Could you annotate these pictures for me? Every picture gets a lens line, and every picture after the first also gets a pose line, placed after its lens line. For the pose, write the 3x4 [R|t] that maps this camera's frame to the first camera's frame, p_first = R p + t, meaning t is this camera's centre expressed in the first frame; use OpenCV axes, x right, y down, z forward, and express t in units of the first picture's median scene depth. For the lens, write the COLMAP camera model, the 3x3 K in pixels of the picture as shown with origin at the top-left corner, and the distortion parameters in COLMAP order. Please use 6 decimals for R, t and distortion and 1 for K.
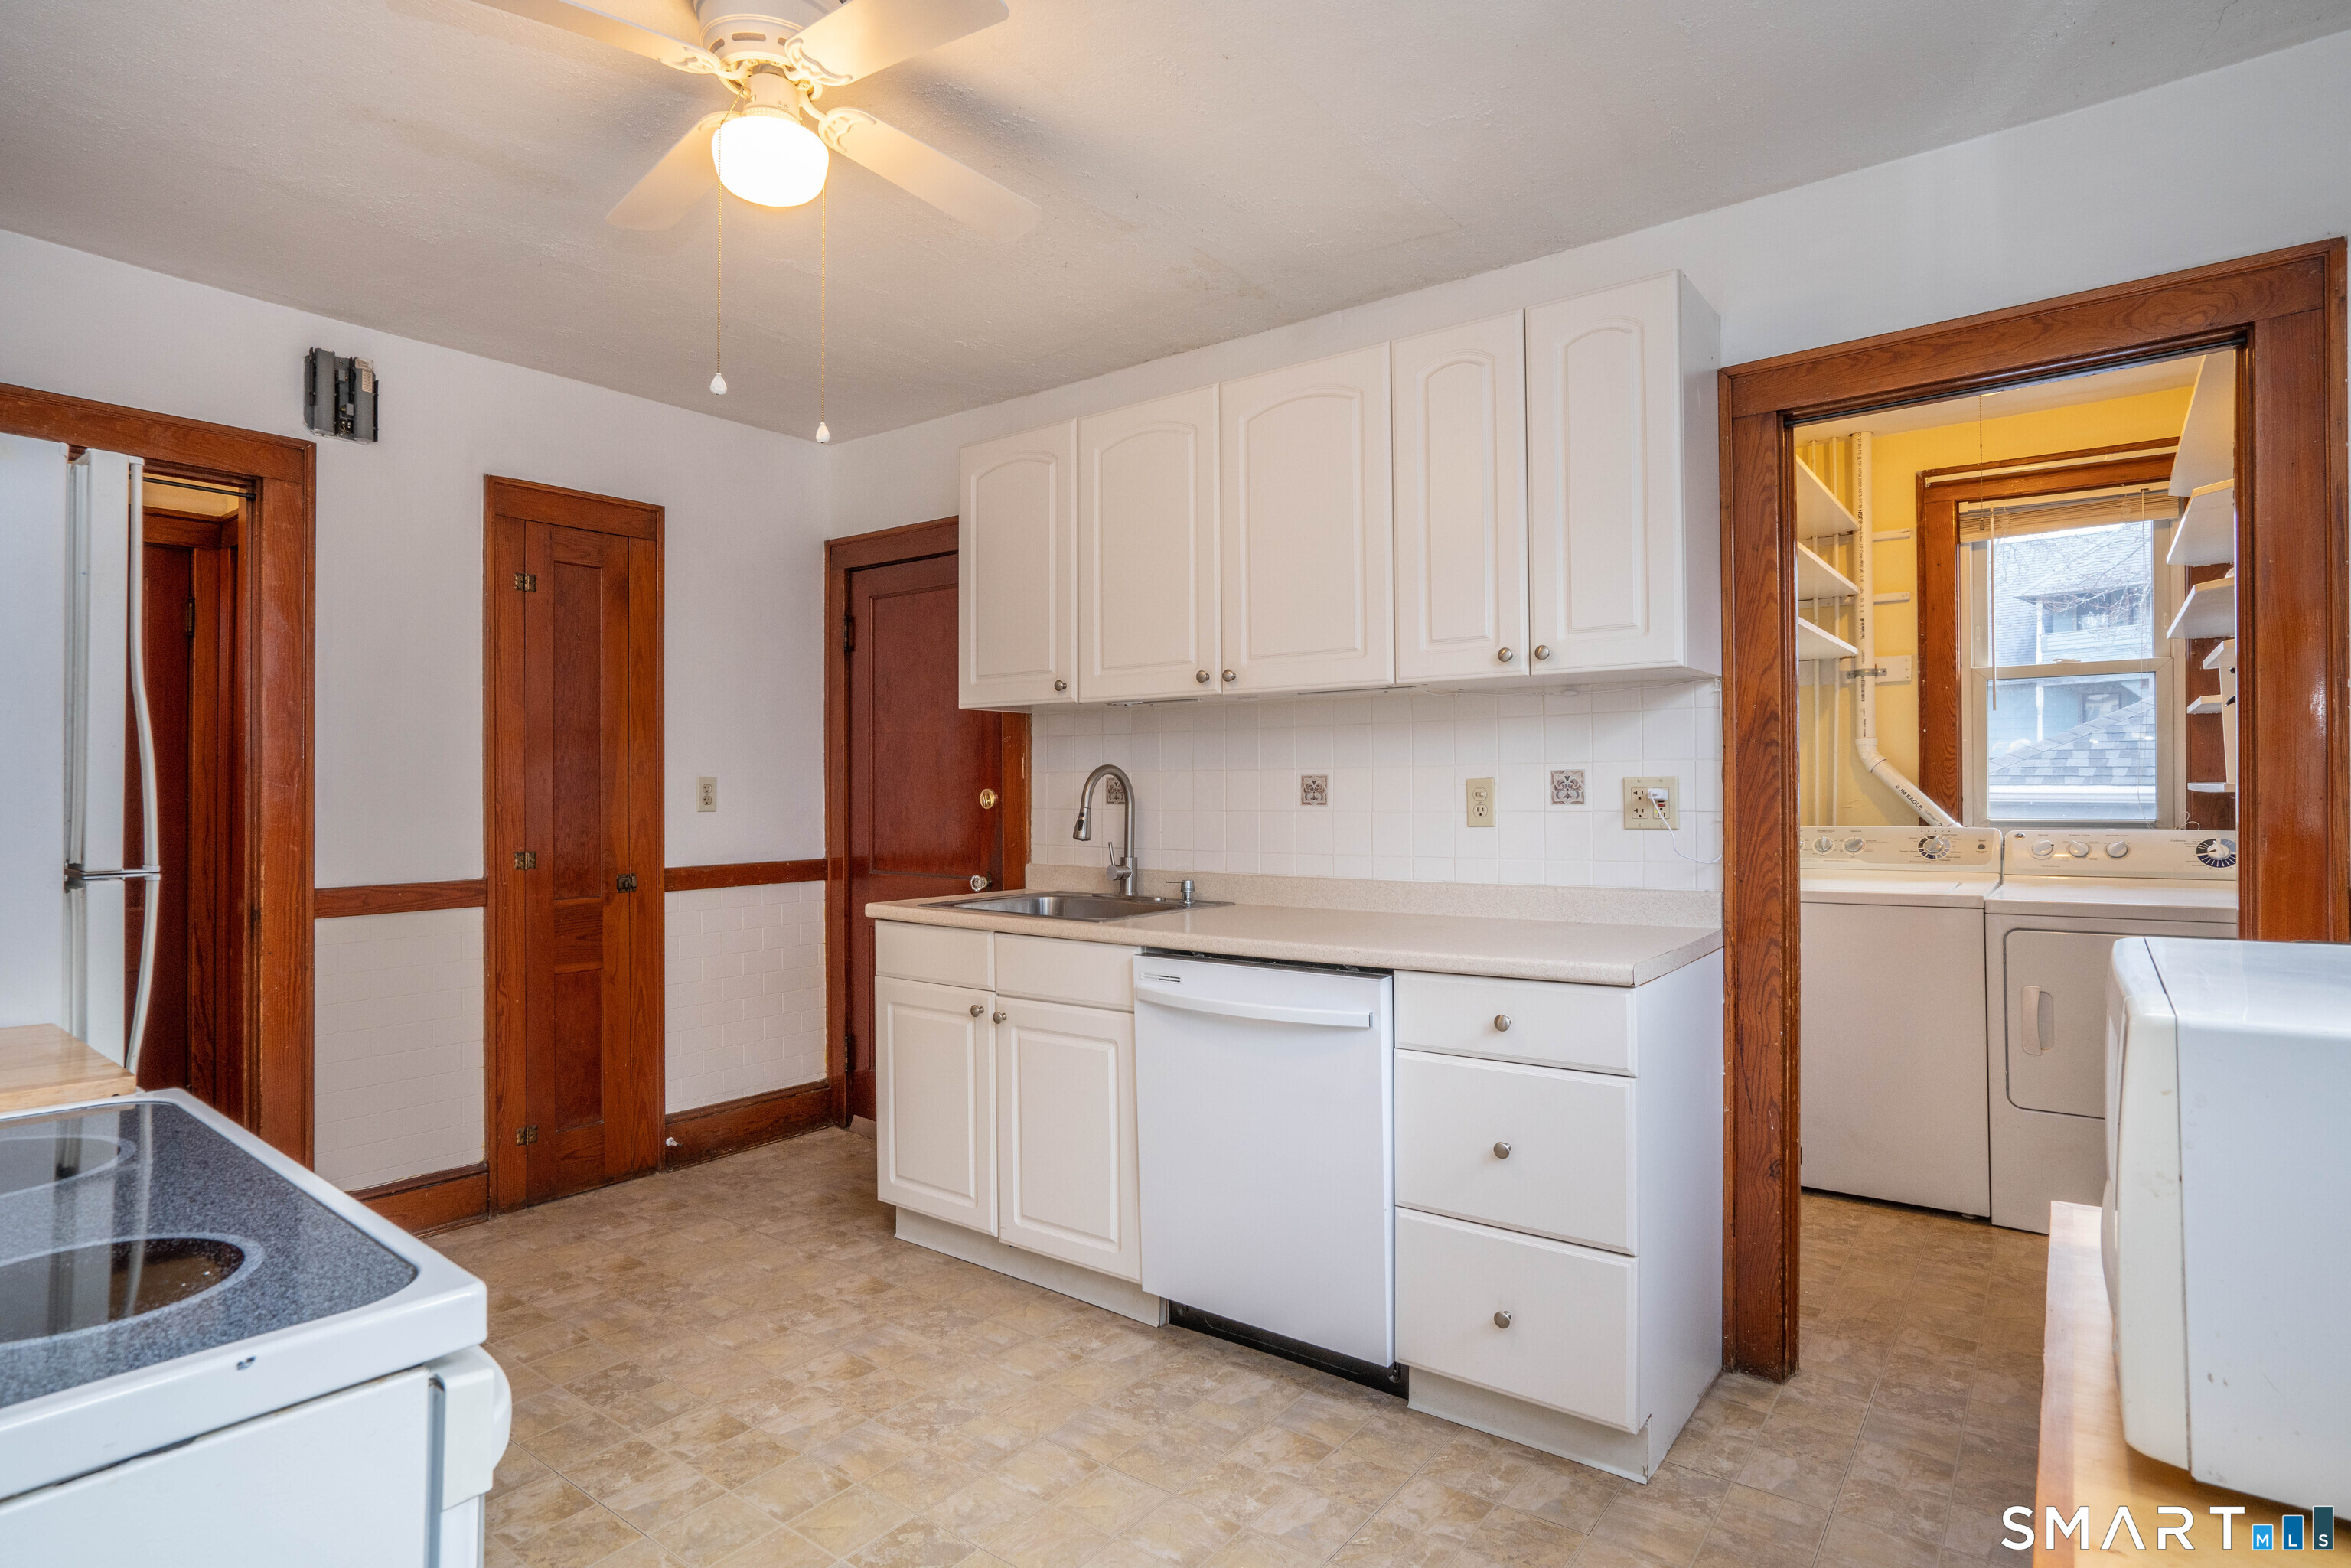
lens RADIAL K [[1240.7, 0, 1178.1], [0, 1240.7, 785.9], [0, 0, 1]] dist [-0.007908, -0.000434]
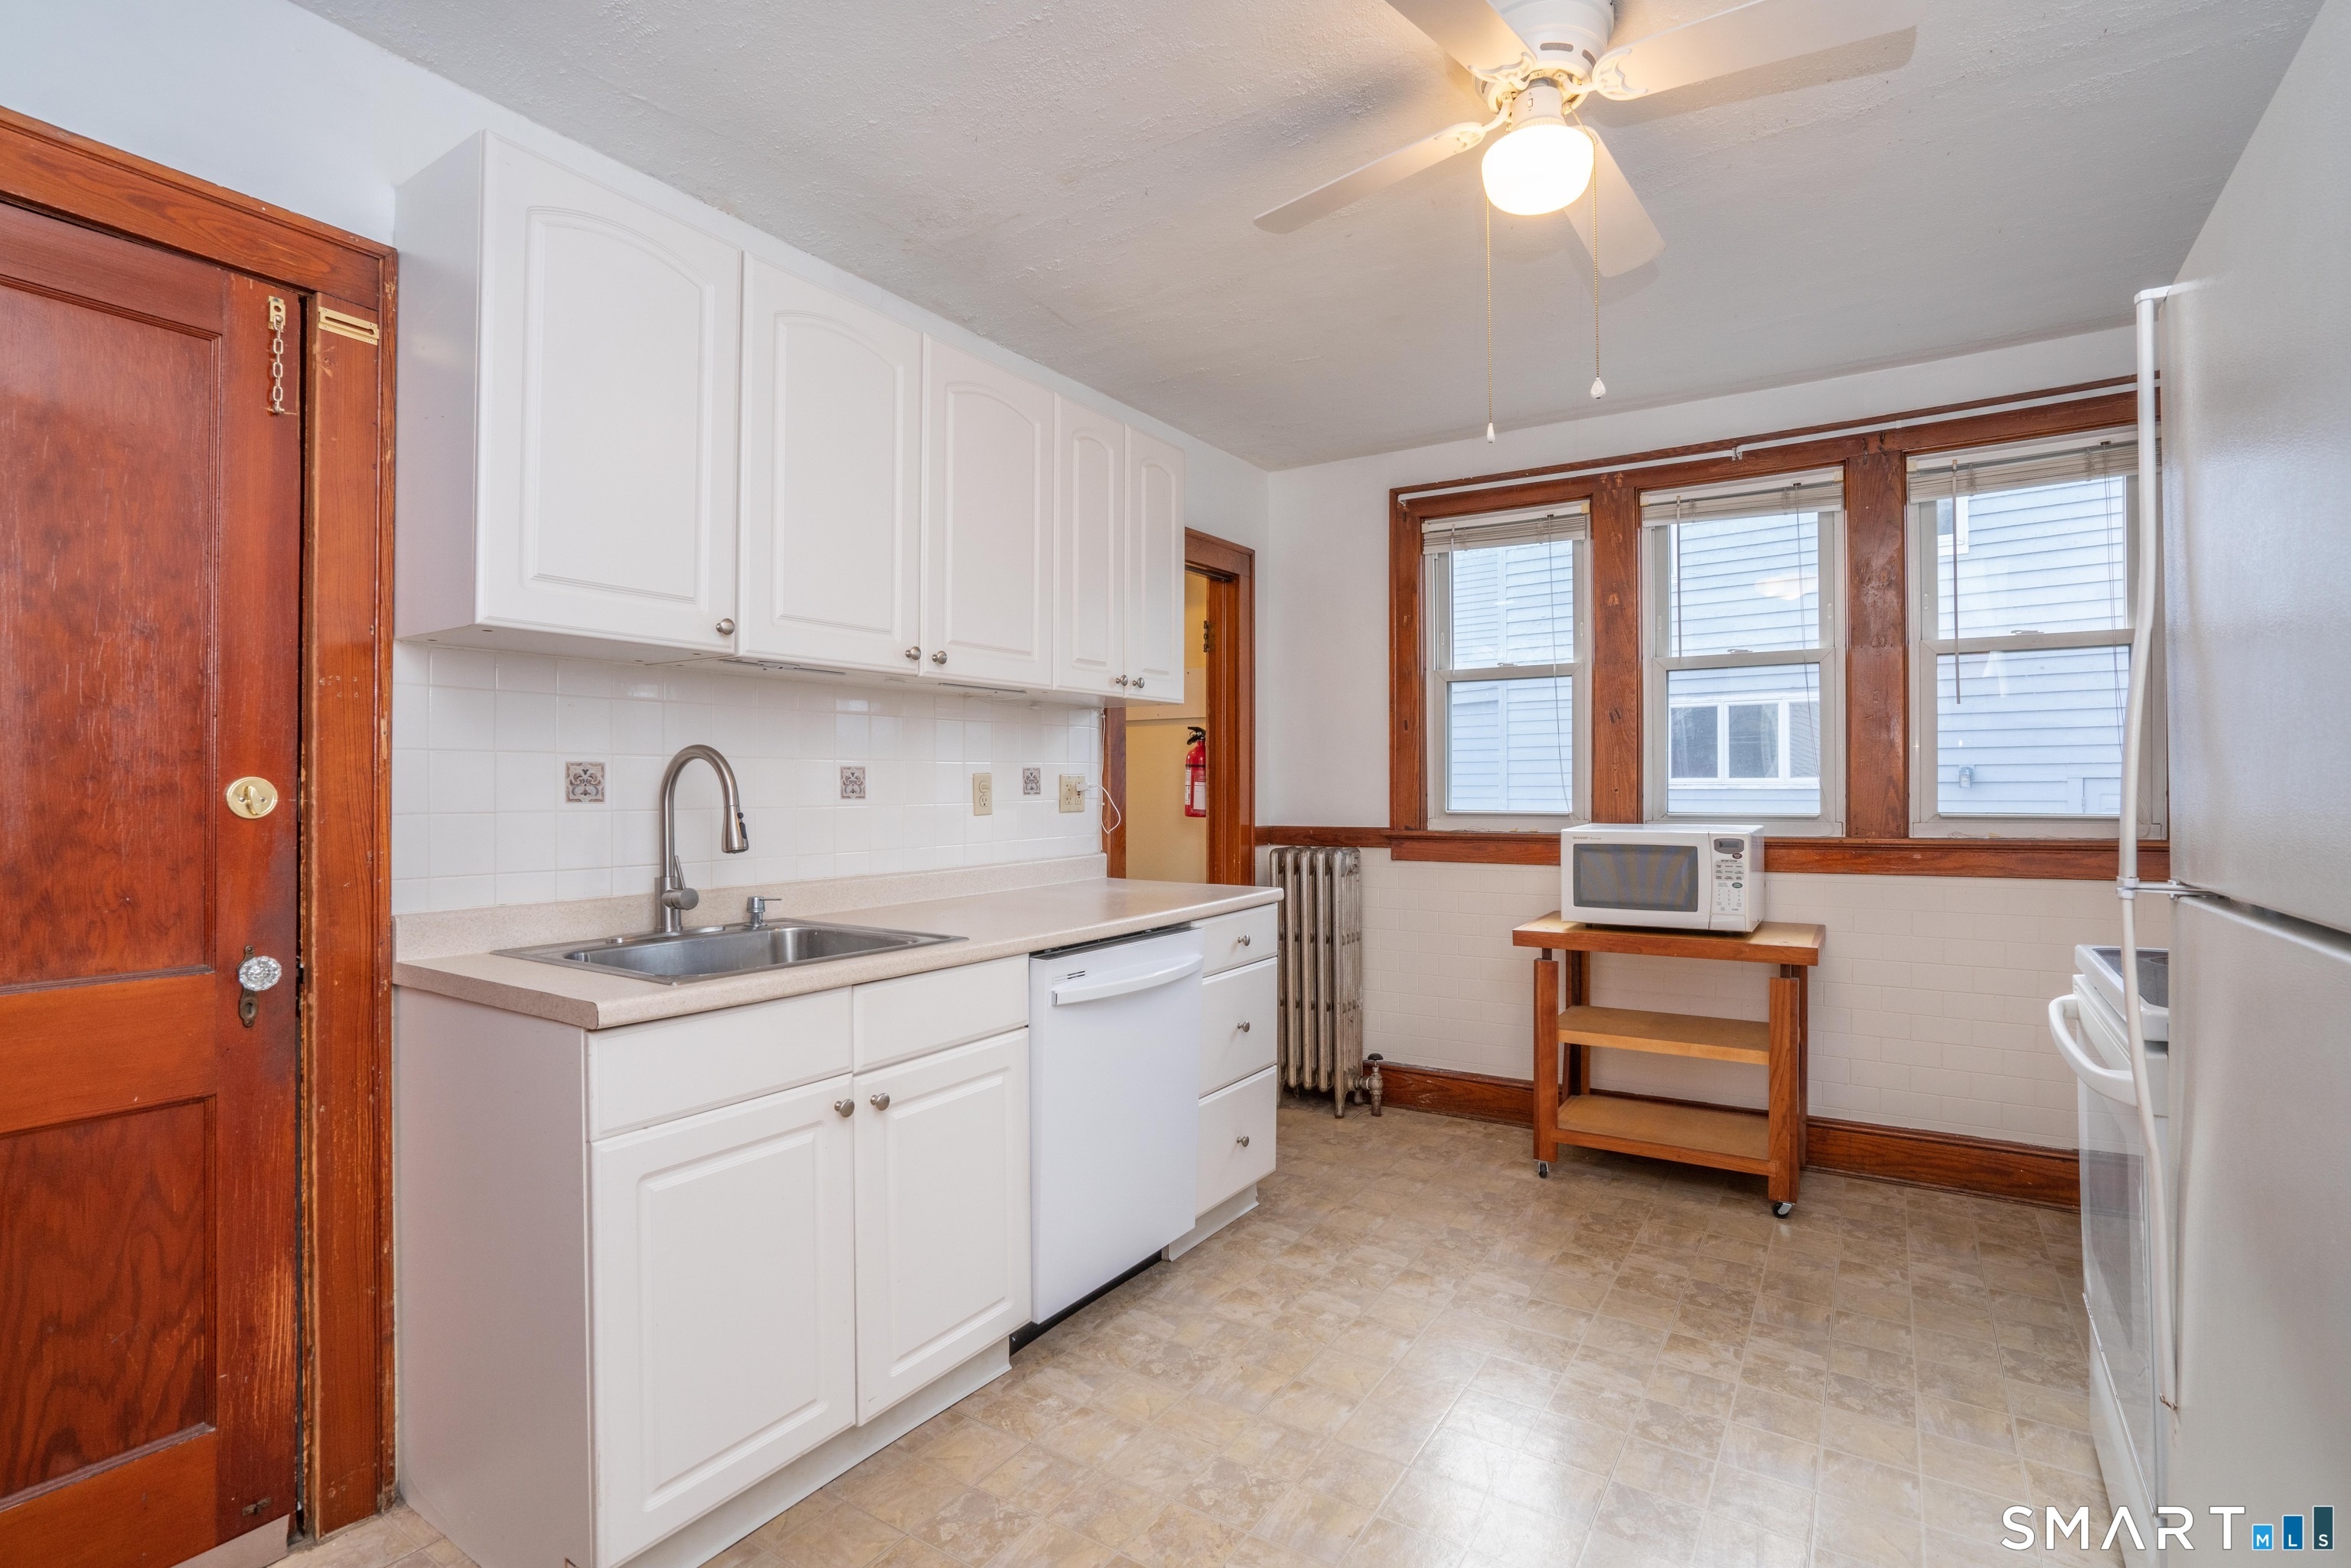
lens RADIAL K [[1100.7, 0, 1184.7], [0, 1100.7, 777.5], [0, 0, 1]] dist [-0.022892, 0.001591]
pose [[-0.073246, 0.012349, 0.997237, -0.840939], [-0.000087, 0.999923, -0.012389, 0.010917], [-0.997314, -0.000994, -0.073239, 0.938473]]
